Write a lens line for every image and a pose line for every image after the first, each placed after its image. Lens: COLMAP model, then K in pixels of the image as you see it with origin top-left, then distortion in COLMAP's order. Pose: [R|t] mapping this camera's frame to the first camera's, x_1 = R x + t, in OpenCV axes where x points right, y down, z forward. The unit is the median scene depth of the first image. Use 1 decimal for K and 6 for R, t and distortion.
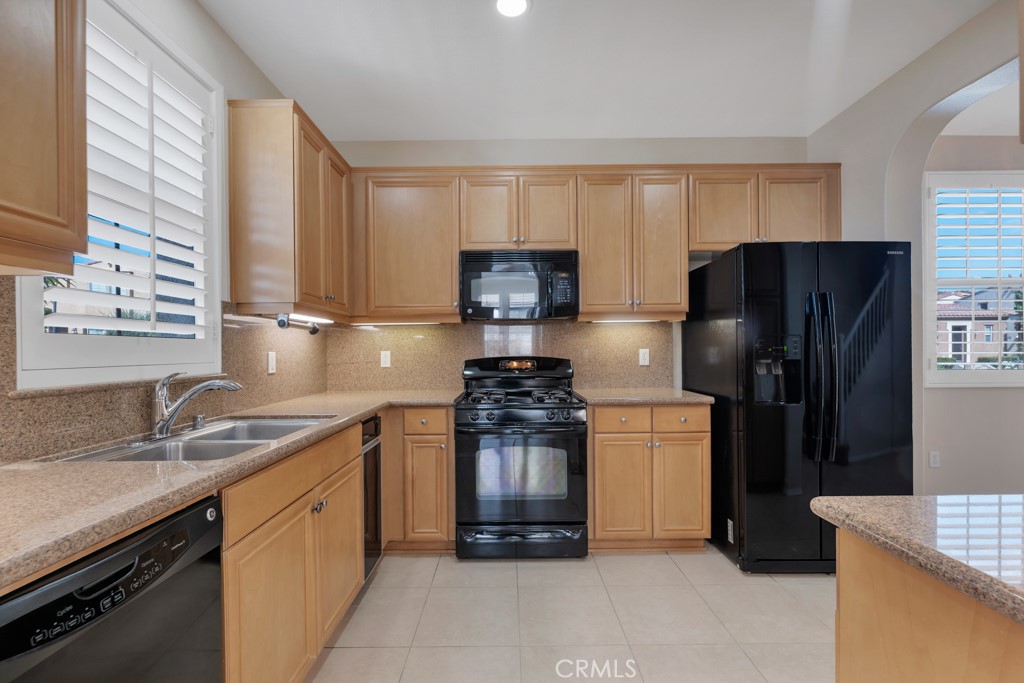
lens RADIAL K [[429.2, 0, 514.2], [0, 429.2, 348.5], [0, 0, 1]] dist [-0.008682, 0.000910]
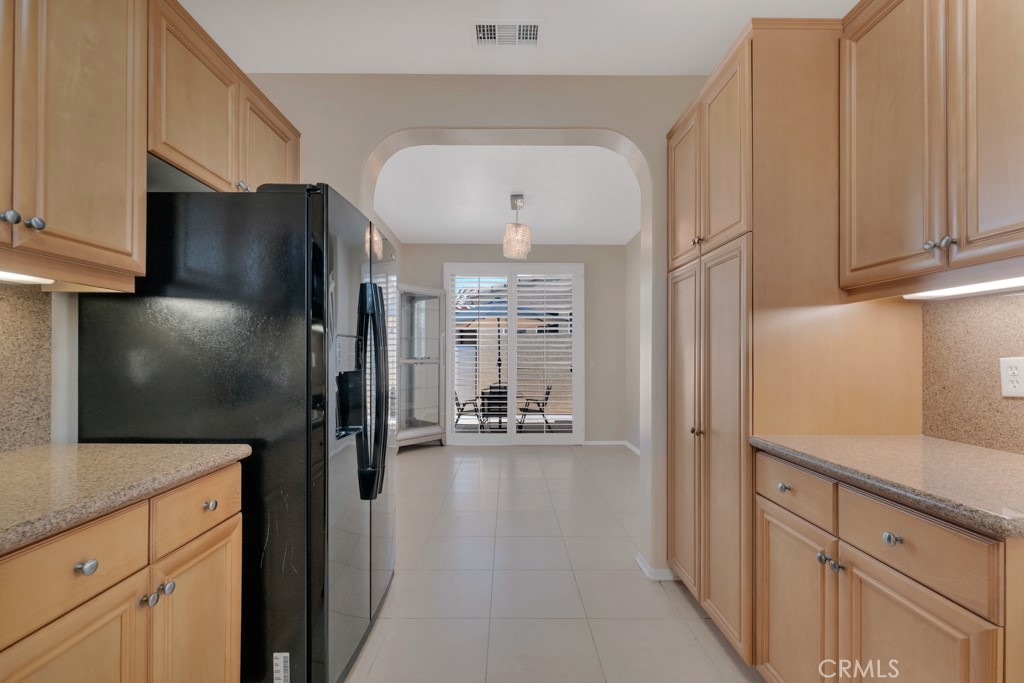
lens RADIAL K [[429.2, 0, 511.2], [0, 429.2, 354.2], [0, 0, 1]] dist [-0.008682, 0.000910]
pose [[0.011522, 0.010781, 0.999875, -0.076466], [-0.009755, 0.999895, -0.010669, 0.002939], [-0.999886, -0.009631, 0.011626, 0.749617]]
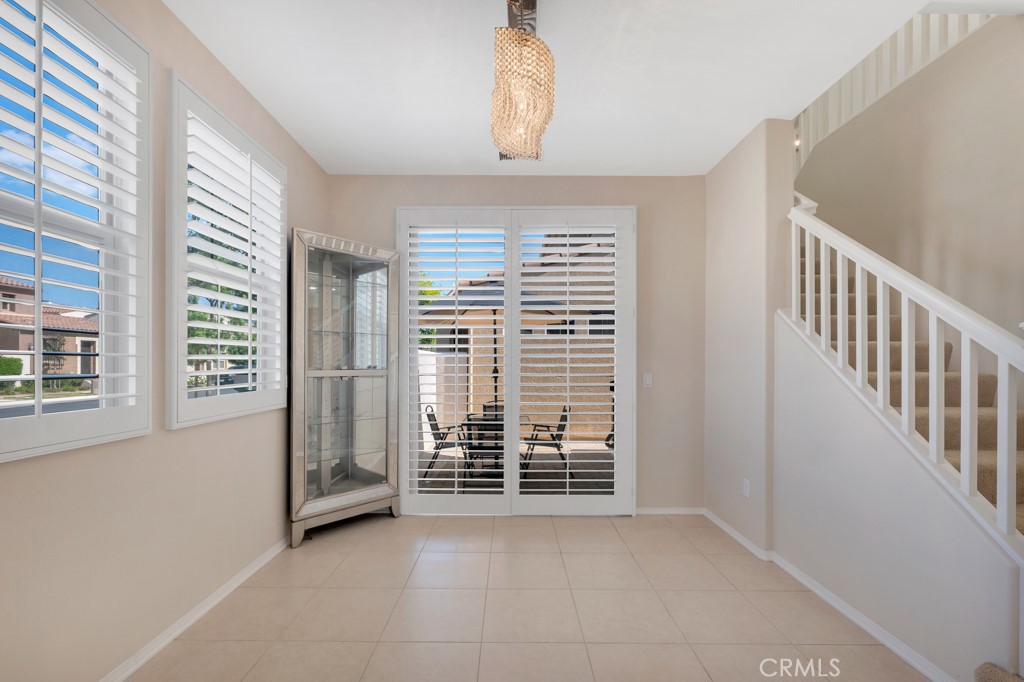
lens RADIAL K [[429.2, 0, 504.3], [0, 429.2, 362.9], [0, 0, 1]] dist [-0.008682, 0.000910]
pose [[0.034829, 0.007729, 0.999363, 0.341810], [-0.010575, 0.999917, -0.007365, -0.001074], [-0.999337, -0.010312, 0.034907, 0.749827]]
